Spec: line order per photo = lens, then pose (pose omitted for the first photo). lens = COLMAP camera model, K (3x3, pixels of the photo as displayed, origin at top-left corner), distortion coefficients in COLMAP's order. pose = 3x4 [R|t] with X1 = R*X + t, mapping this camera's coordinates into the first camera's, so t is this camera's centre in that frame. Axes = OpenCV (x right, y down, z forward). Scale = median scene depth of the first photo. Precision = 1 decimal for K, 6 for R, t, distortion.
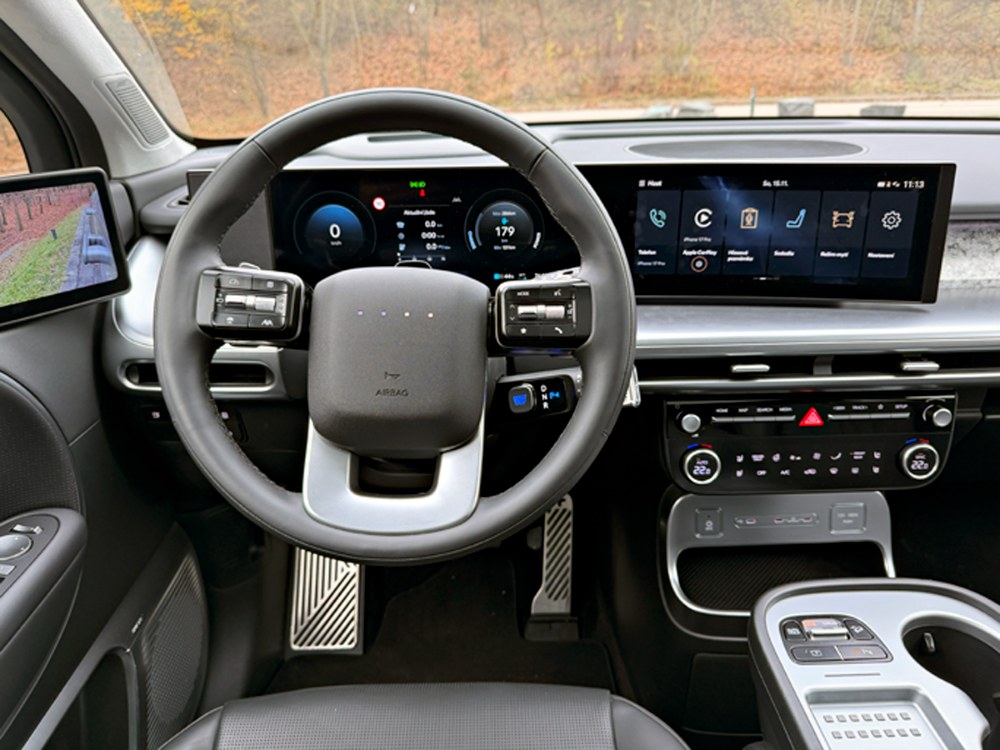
lens RADIAL K [[698.0, 0, 521.0], [0, 698.0, 366.2], [0, 0, 1]] dist [0.006314, 0.003297]
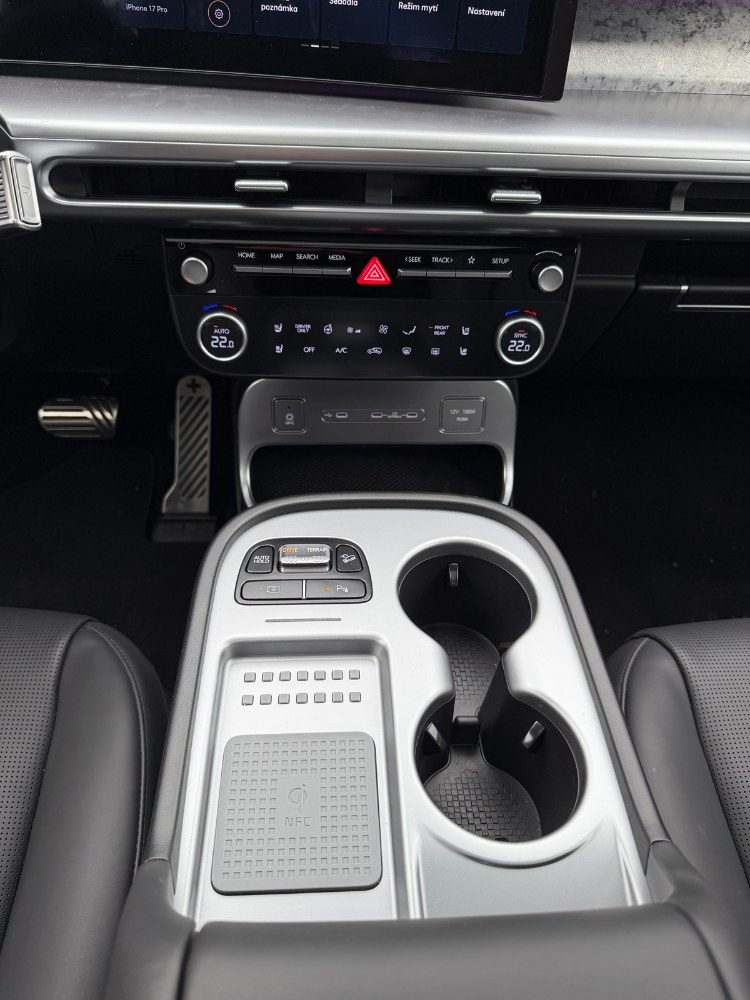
lens RADIAL K [[707.6, 0, 372.7], [0, 707.6, 476.4], [0, 0, 1]] dist [0.005615, -0.006443]
pose [[0.998061, 0.028133, 0.055528, 0.377317], [-0.043485, 0.953402, 0.298552, 0.055866], [-0.044541, -0.300388, 0.952777, 0.254389]]
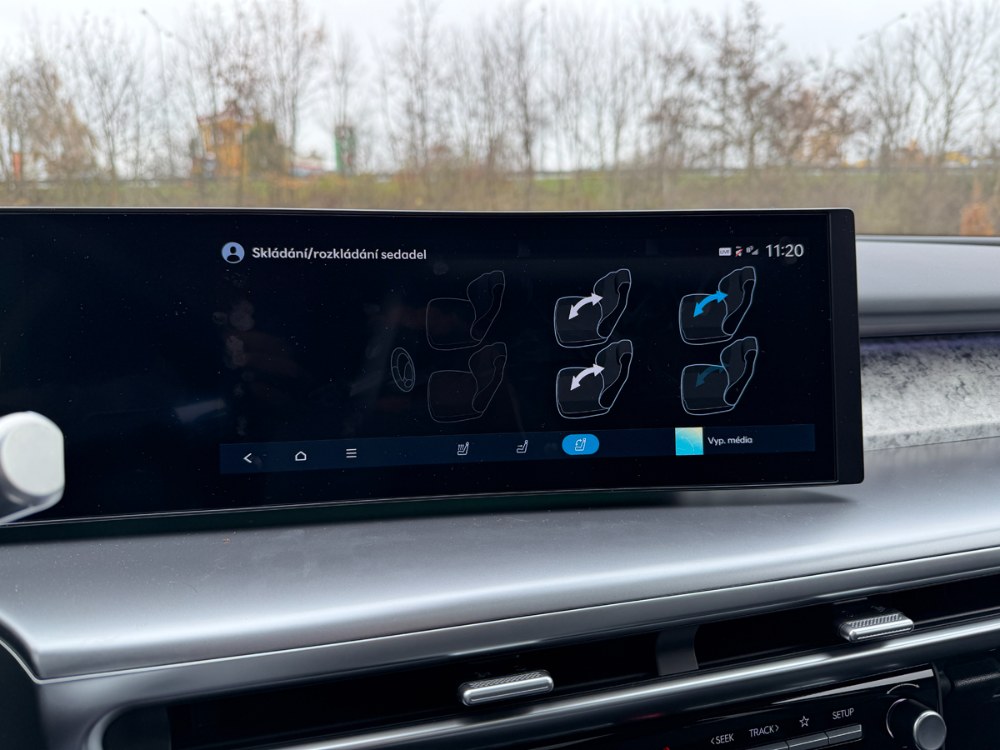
lens RADIAL K [[707.6, 0, 500.0], [0, 707.6, 375.0], [0, 0, 1]] dist [0.005615, -0.006443]
pose [[0.971643, -0.035606, 0.233757, 0.225100], [0.096176, 0.962638, -0.253137, -0.059530], [-0.216010, 0.268441, 0.938765, 0.554075]]
